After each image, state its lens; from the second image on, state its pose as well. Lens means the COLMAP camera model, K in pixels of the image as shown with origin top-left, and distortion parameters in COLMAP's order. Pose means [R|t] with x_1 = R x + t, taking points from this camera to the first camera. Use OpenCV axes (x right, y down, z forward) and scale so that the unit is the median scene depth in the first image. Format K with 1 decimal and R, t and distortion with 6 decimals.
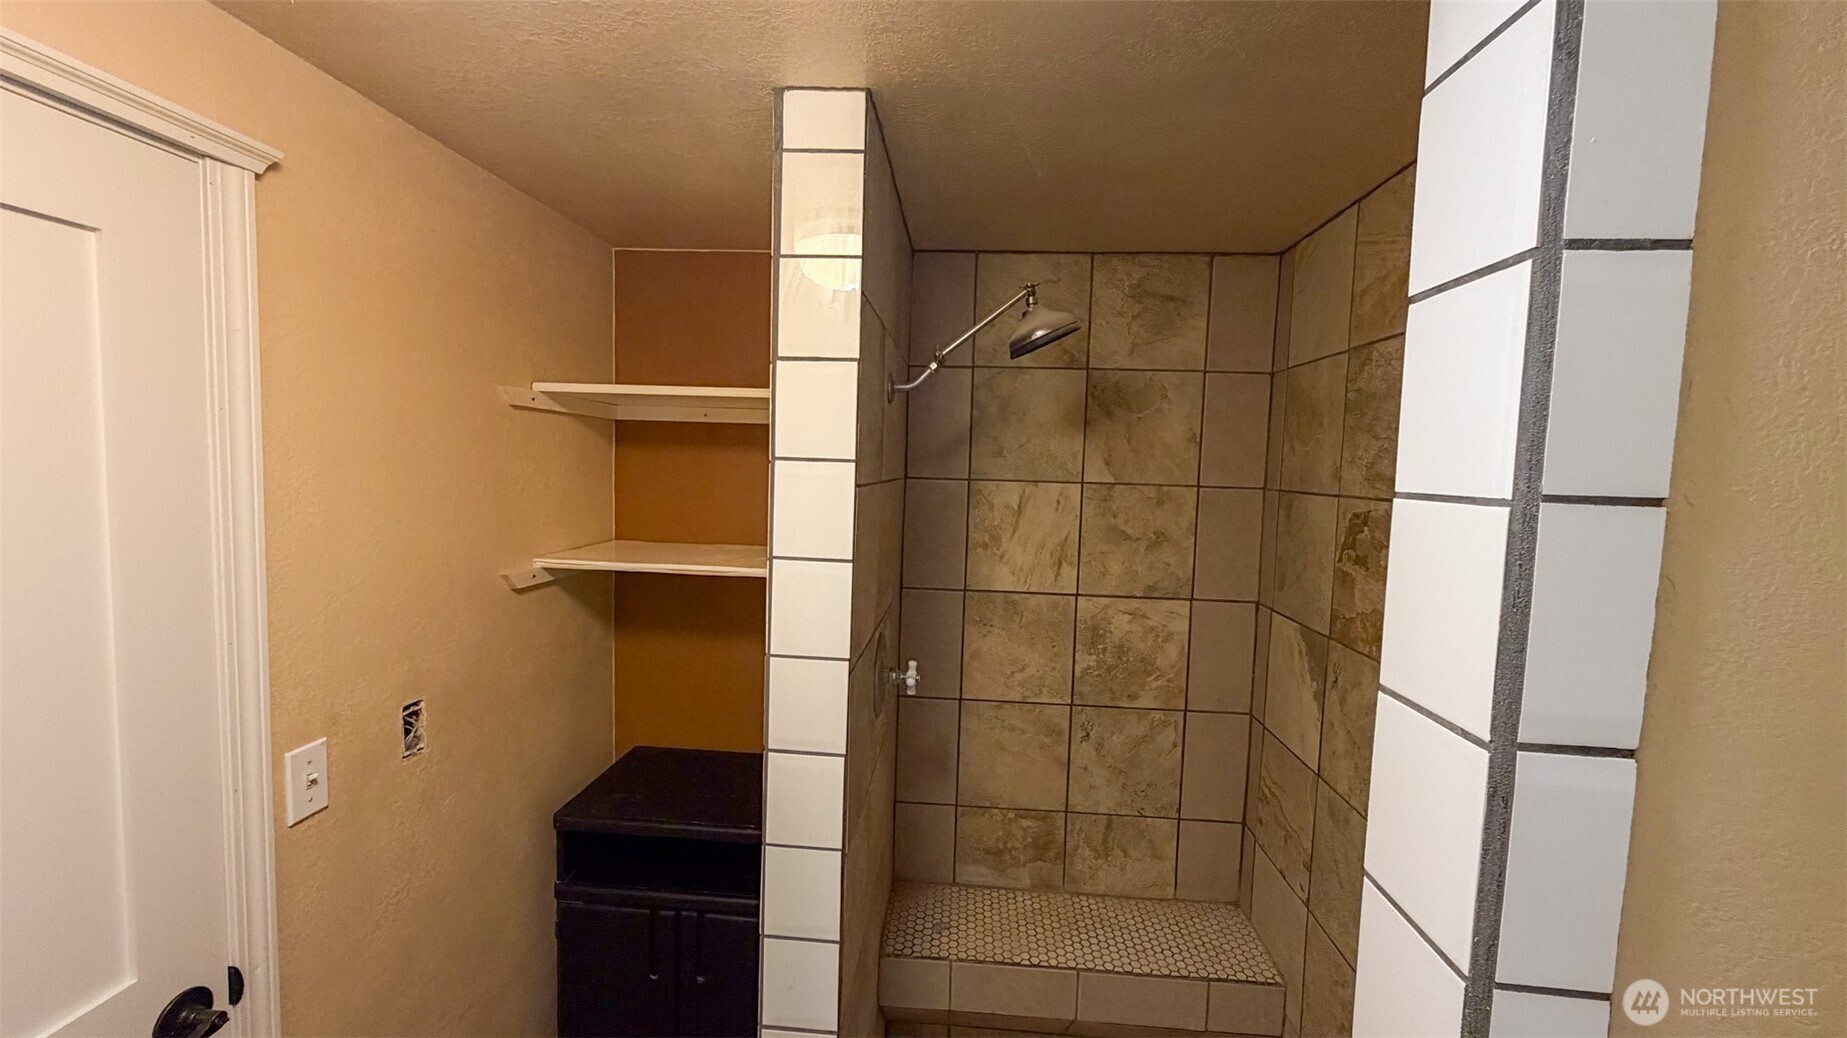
lens RADIAL K [[736.9, 0, 922.1], [0, 736.9, 518.5], [0, 0, 1]] dist [-0.000886, 0.000470]
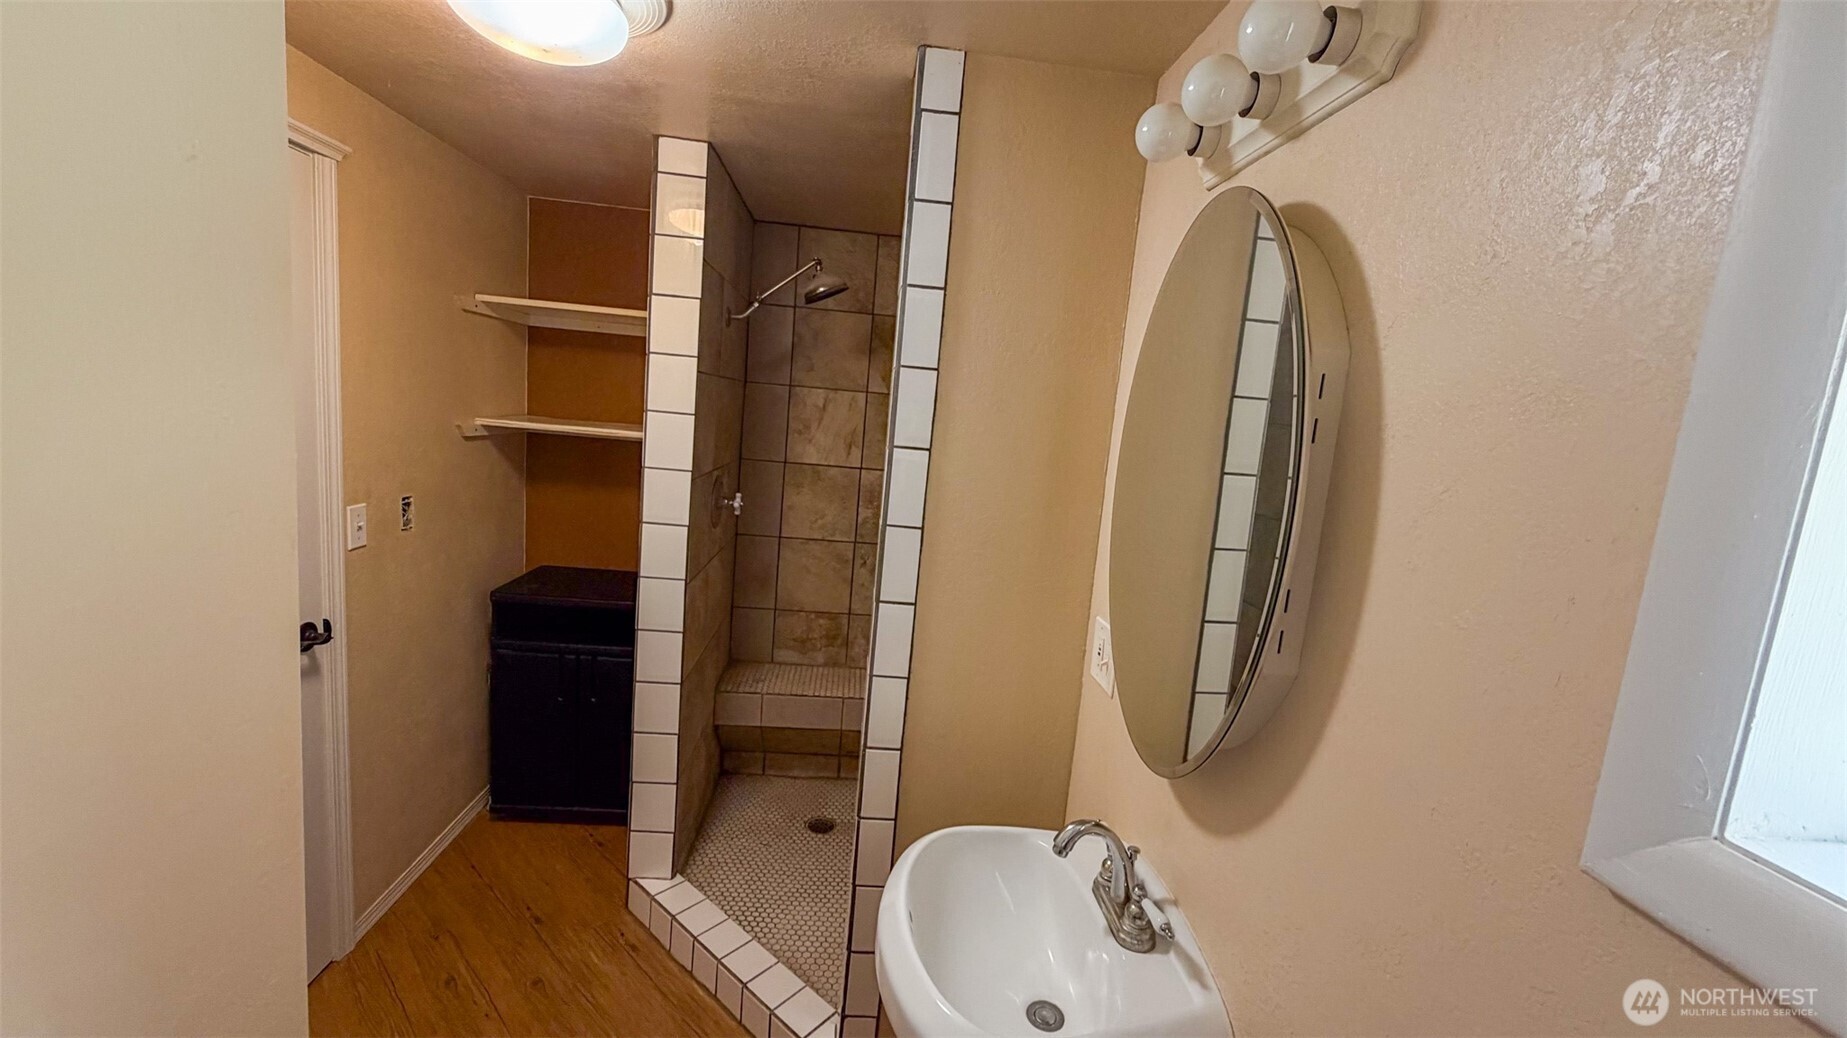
lens RADIAL K [[736.9, 0, 920.0], [0, 736.9, 516.6], [0, 0, 1]] dist [-0.000886, 0.000470]
pose [[0.987574, 0.034789, 0.153258, 0.120119], [-0.046626, 0.996143, 0.074333, 0.098471], [-0.150081, -0.080555, 0.985386, -0.569473]]
